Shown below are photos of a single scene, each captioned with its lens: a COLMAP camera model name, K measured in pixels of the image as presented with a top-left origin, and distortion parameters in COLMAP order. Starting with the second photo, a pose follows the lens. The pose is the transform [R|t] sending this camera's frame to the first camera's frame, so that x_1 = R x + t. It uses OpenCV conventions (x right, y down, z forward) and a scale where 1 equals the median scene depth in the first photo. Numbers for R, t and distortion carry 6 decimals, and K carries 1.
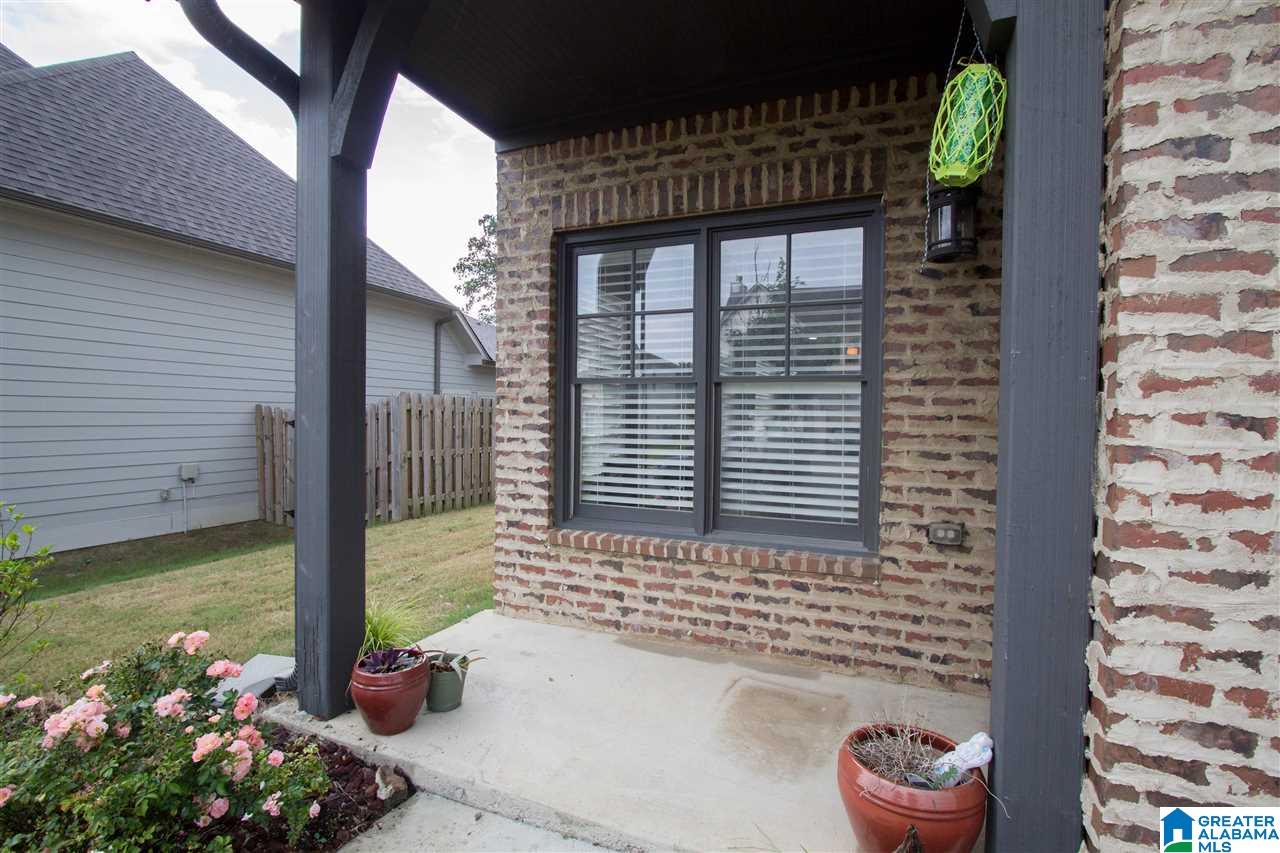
lens RADIAL K [[584.2, 0, 640.1], [0, 584.2, 423.5], [0, 0, 1]] dist [-0.001847, -0.000053]
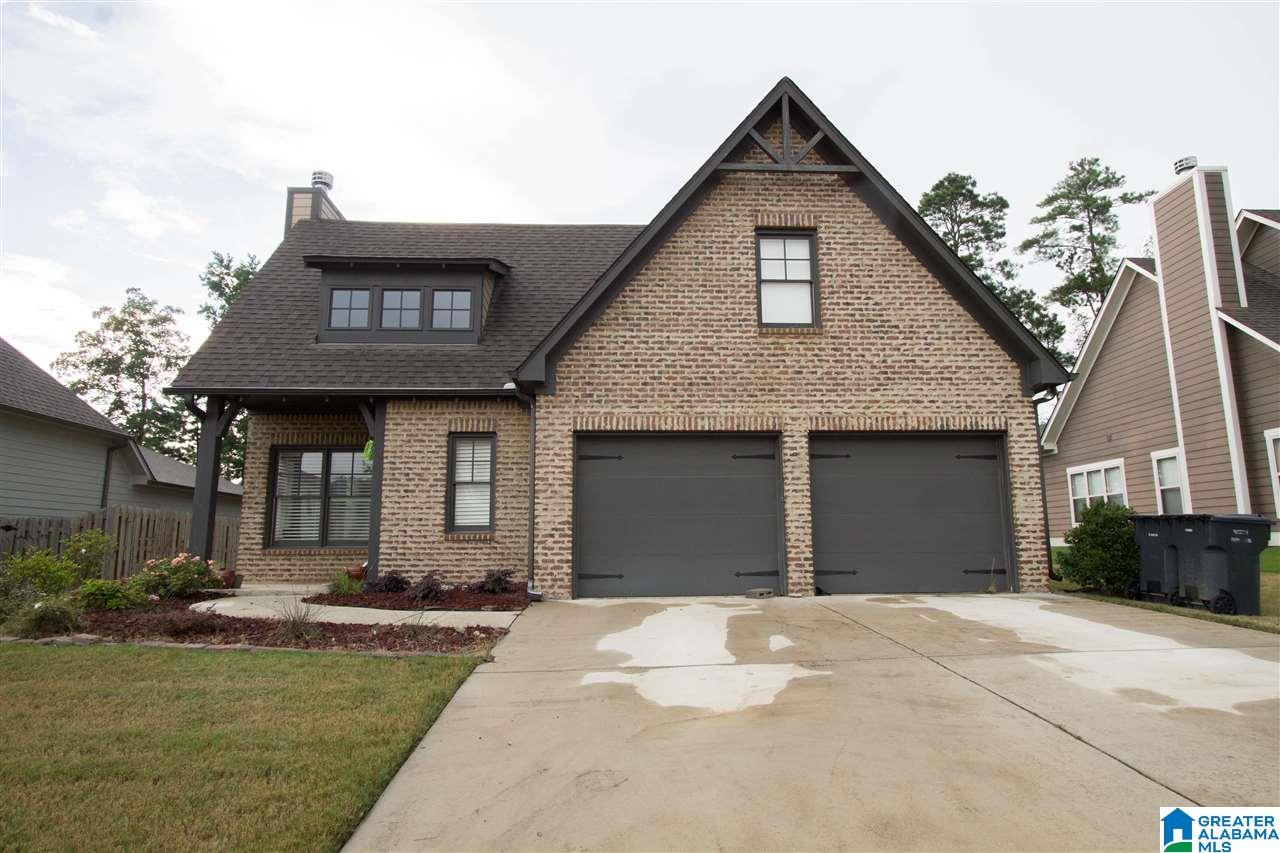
lens RADIAL K [[737.3, 0, 636.3], [0, 737.3, 423.4], [0, 0, 1]] dist [0.001142, -0.000323]
pose [[0.903979, 0.052999, 0.424279, -0.070387], [0.024542, 0.984221, -0.175234, 0.260070], [-0.426871, 0.168821, 0.888415, -3.127754]]
